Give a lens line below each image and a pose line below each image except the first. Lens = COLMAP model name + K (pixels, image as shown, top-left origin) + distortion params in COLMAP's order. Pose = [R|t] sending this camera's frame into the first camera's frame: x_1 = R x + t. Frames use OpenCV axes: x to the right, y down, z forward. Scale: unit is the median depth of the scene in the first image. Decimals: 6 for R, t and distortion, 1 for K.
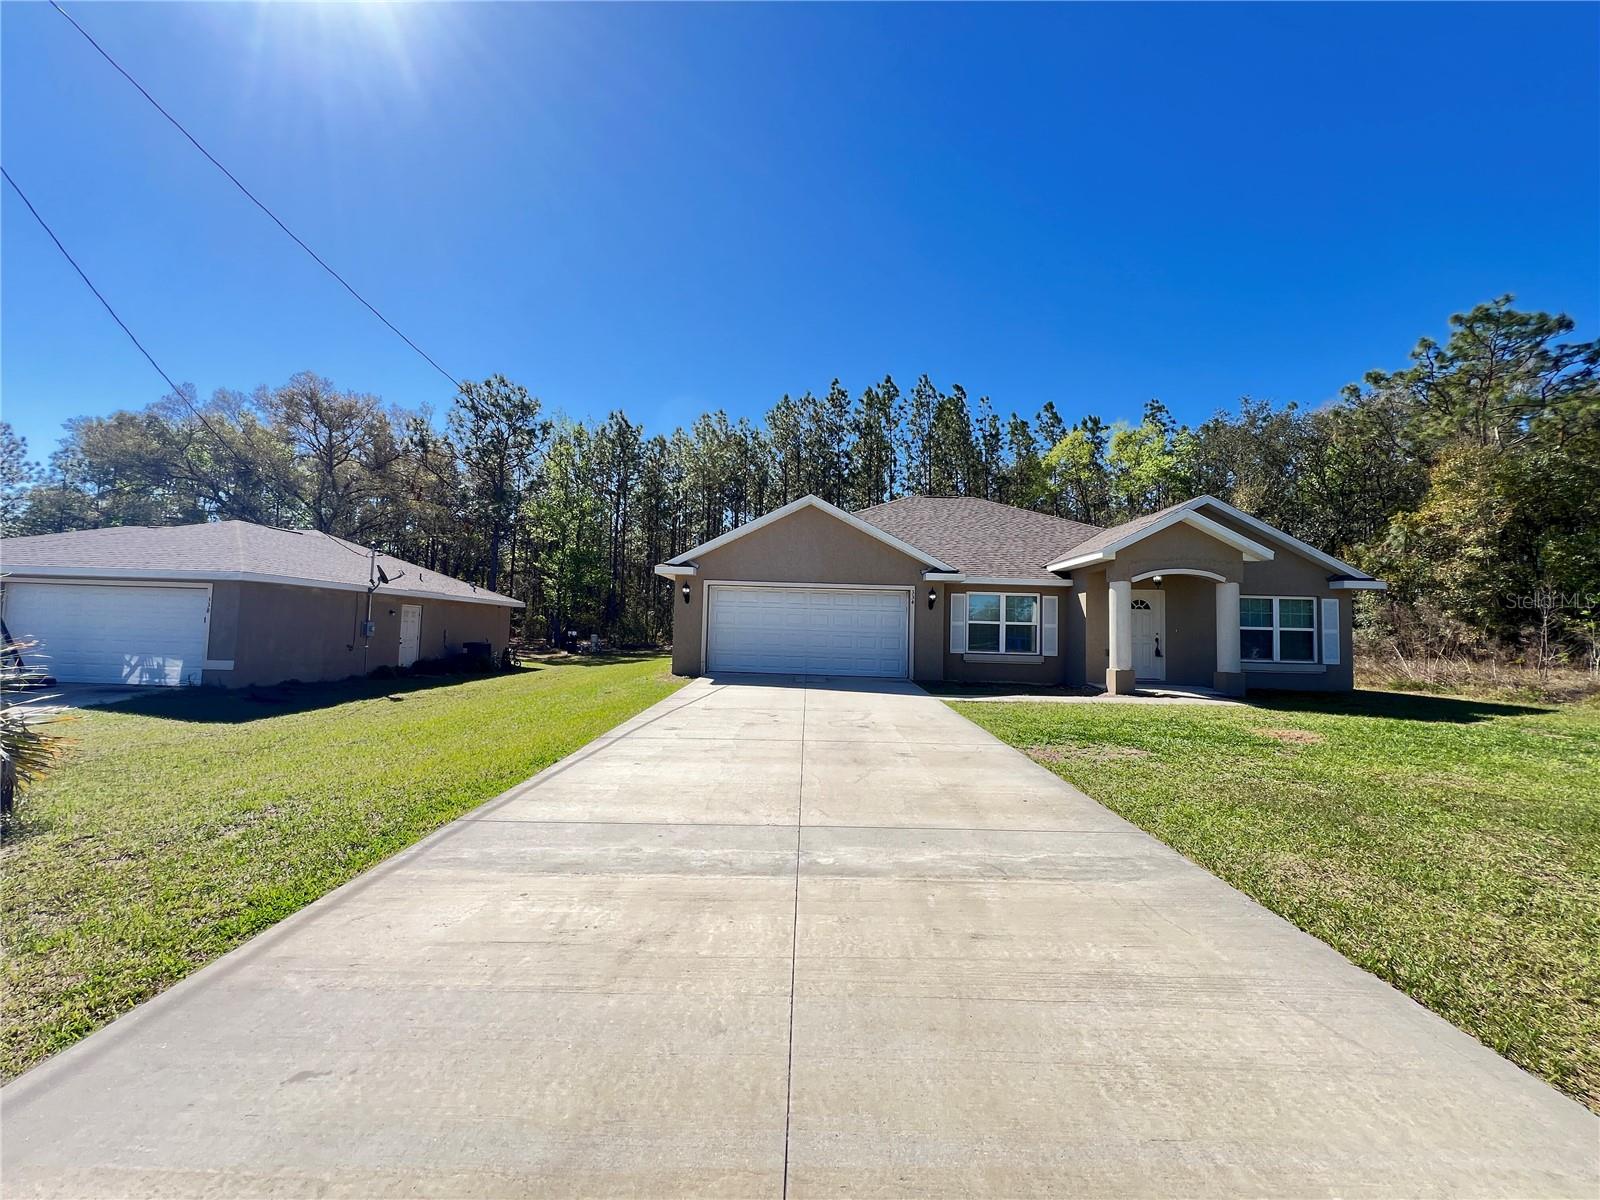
lens RADIAL K [[639.9, 0, 789.9], [0, 639.9, 608.1], [0, 0, 1]] dist [-0.001951, -0.000393]
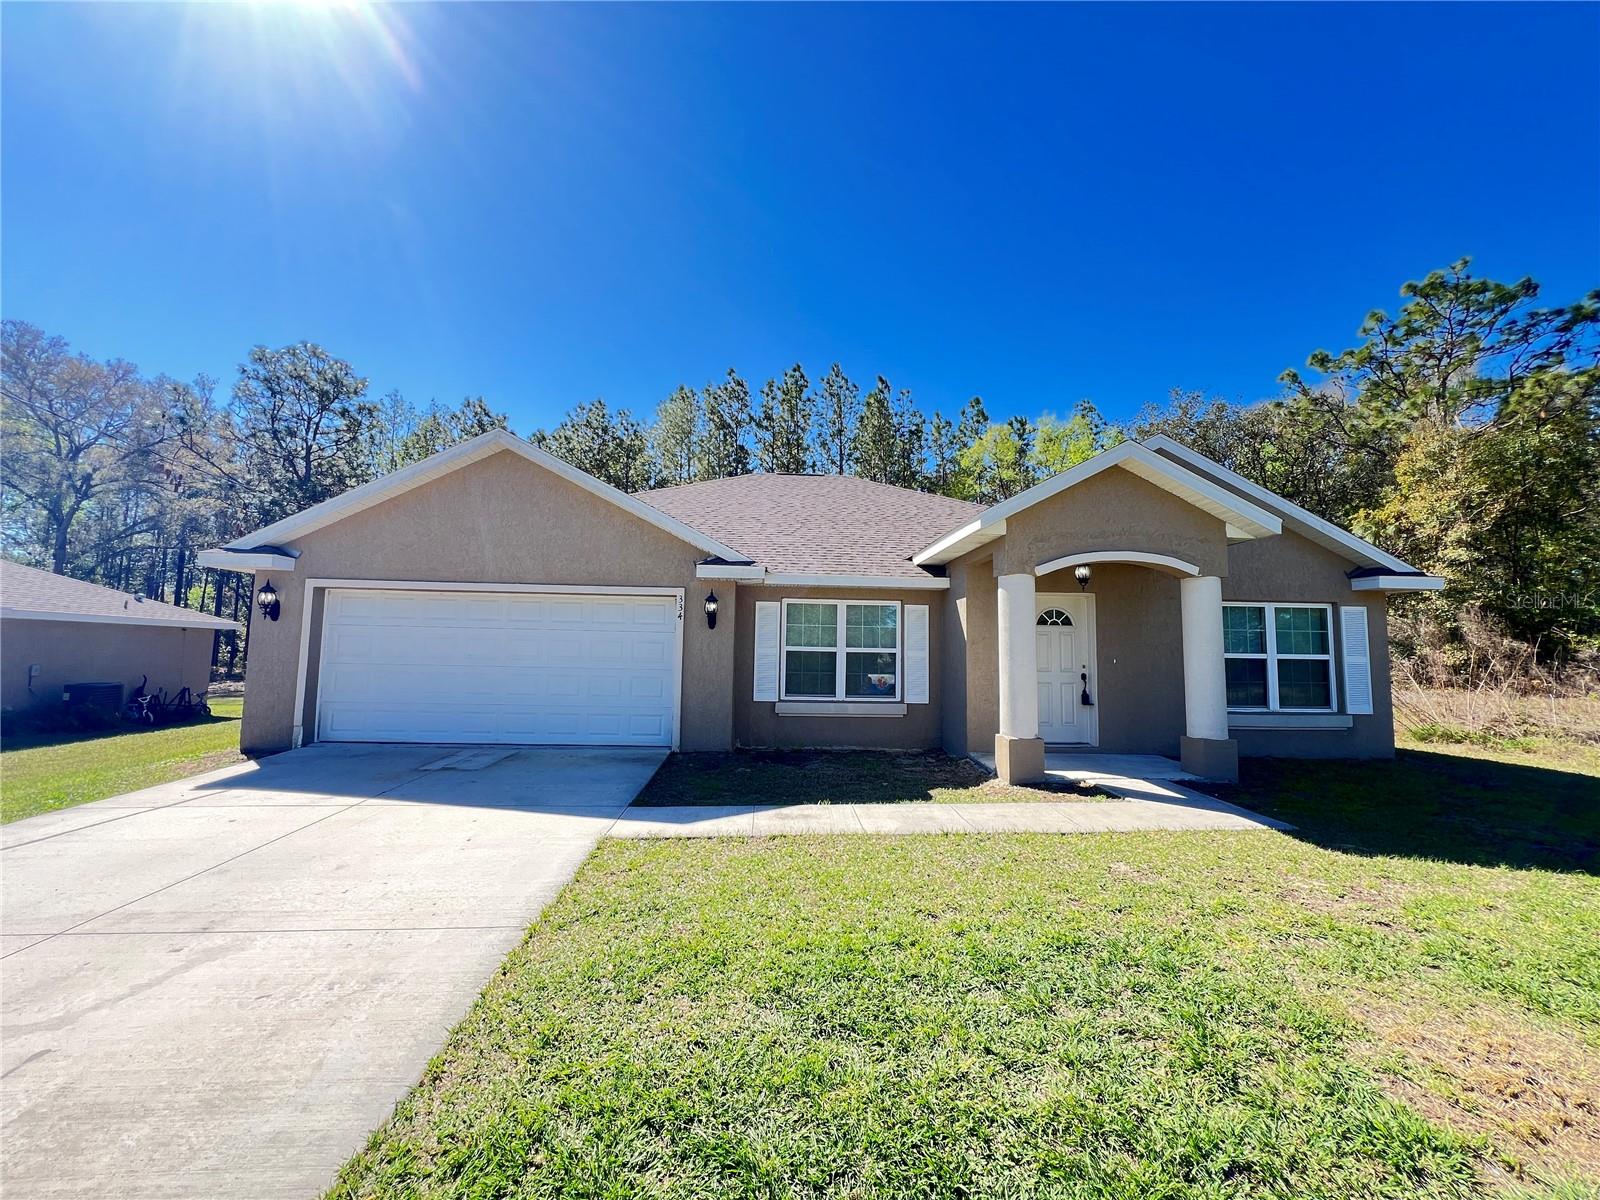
lens RADIAL K [[639.9, 0, 798.5], [0, 639.9, 600.2], [0, 0, 1]] dist [-0.001951, -0.000393]
pose [[0.996012, -0.002795, 0.089175, 0.244325], [0.006670, 0.999045, -0.043190, 0.002319], [-0.088969, 0.043612, 0.995079, 0.408159]]
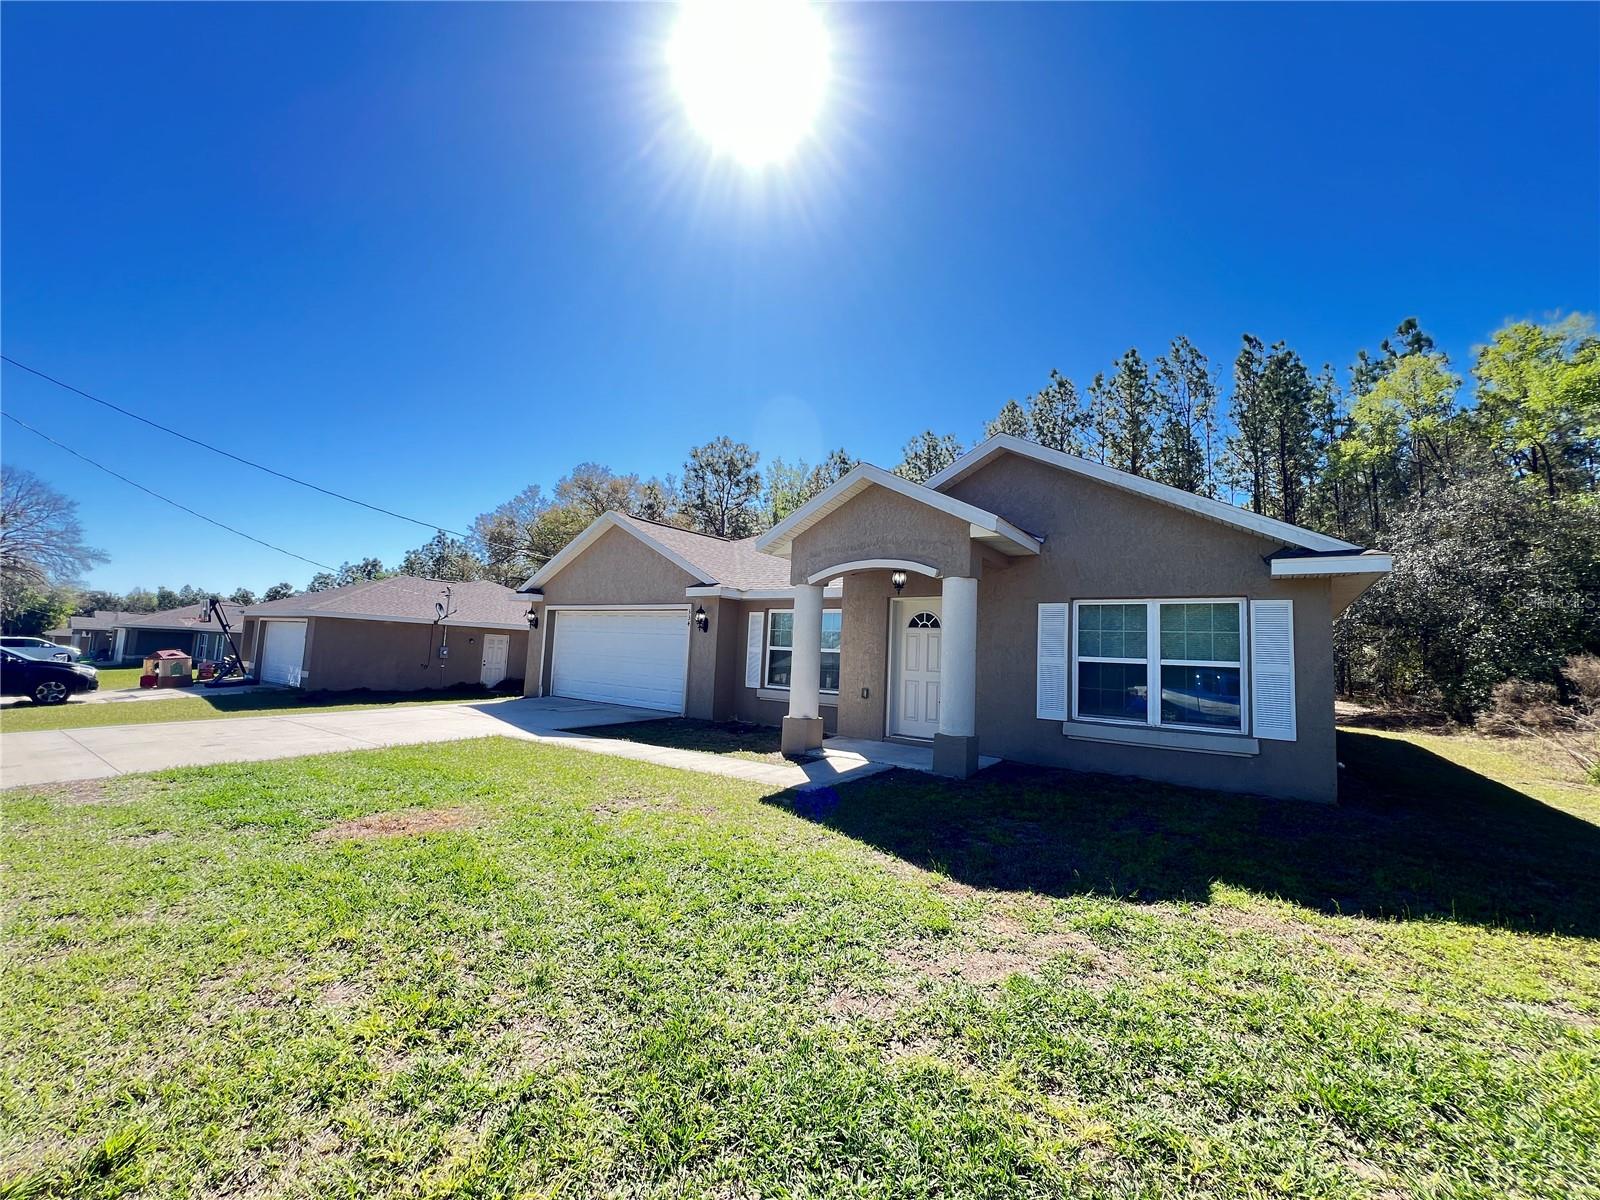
lens RADIAL K [[639.9, 0, 777.8], [0, 639.9, 591.4], [0, 0, 1]] dist [-0.001951, -0.000393]
pose [[0.820458, -0.045714, -0.569876, 0.758616], [-0.003970, 0.996318, -0.085638, 0.020041], [0.571693, 0.072525, 0.817256, 0.373678]]
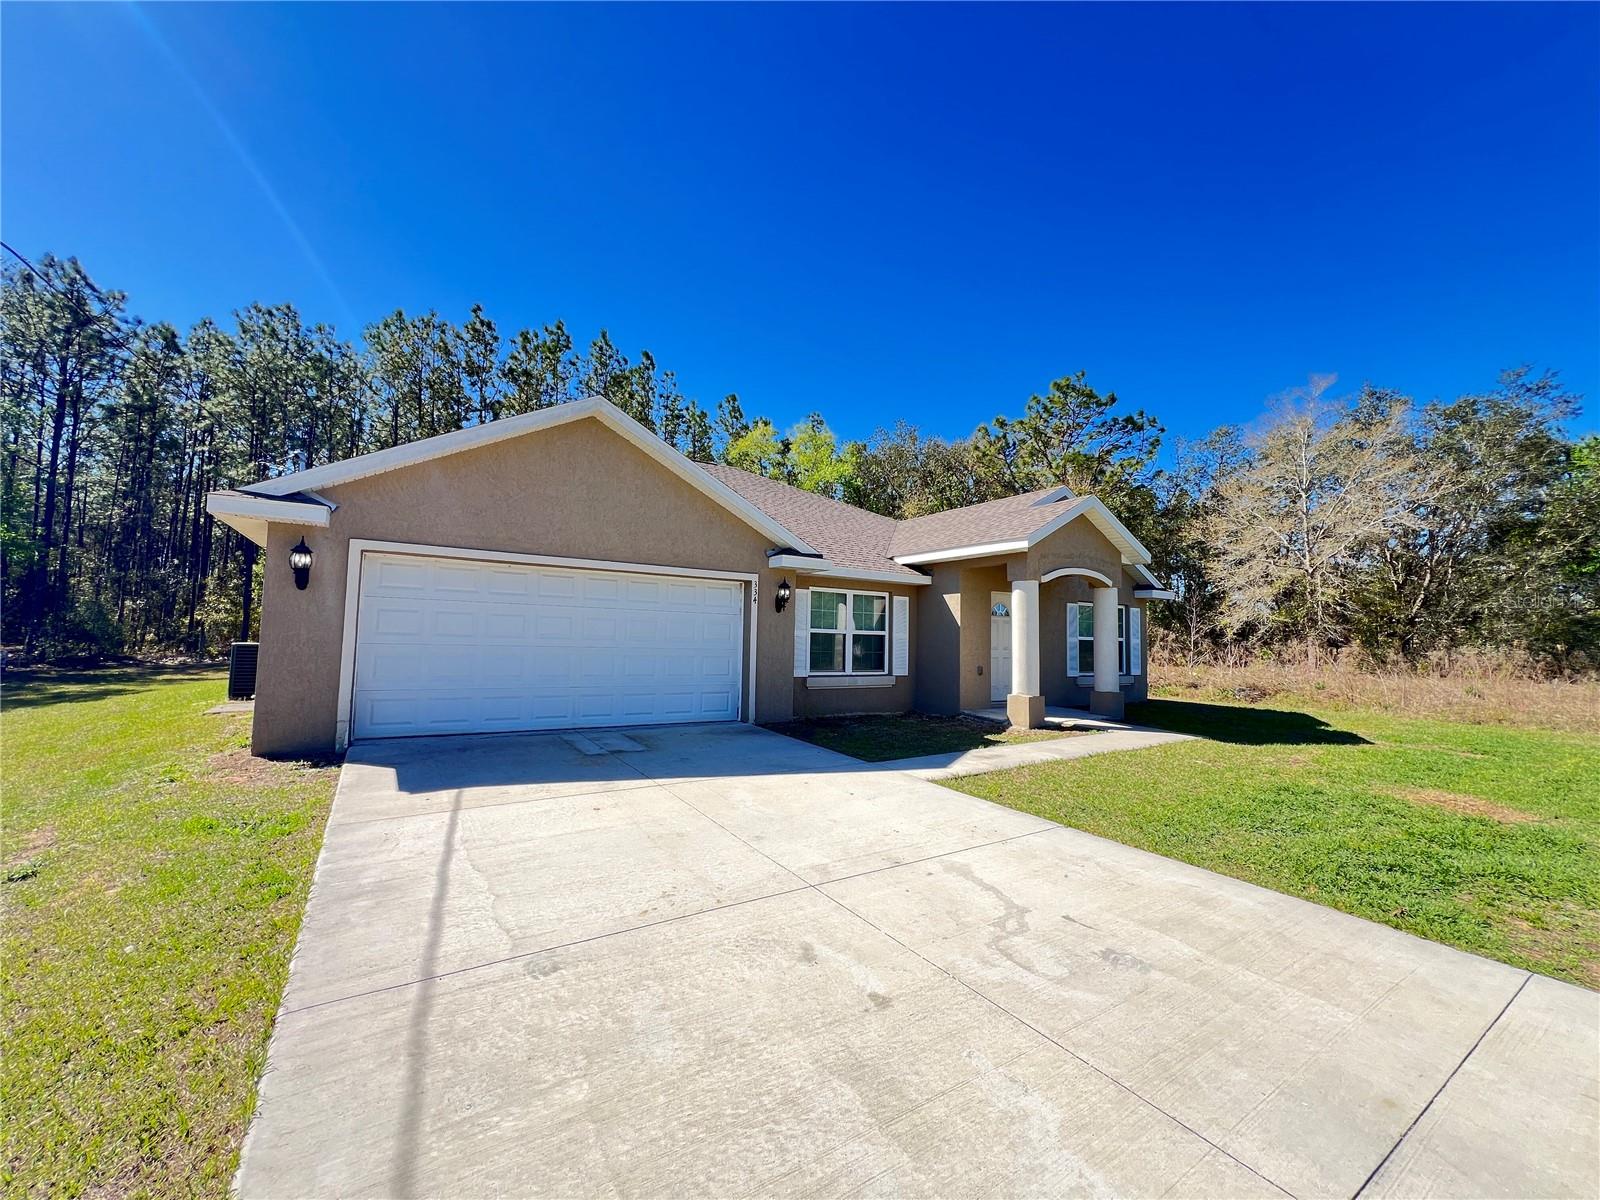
lens RADIAL K [[639.9, 0, 792.6], [0, 639.9, 602.5], [0, 0, 1]] dist [-0.001951, -0.000393]
pose [[0.825311, 0.024460, 0.564149, -0.130514], [-0.022298, 0.999694, -0.010723, -0.000799], [-0.564239, -0.003730, 0.825603, 0.453699]]
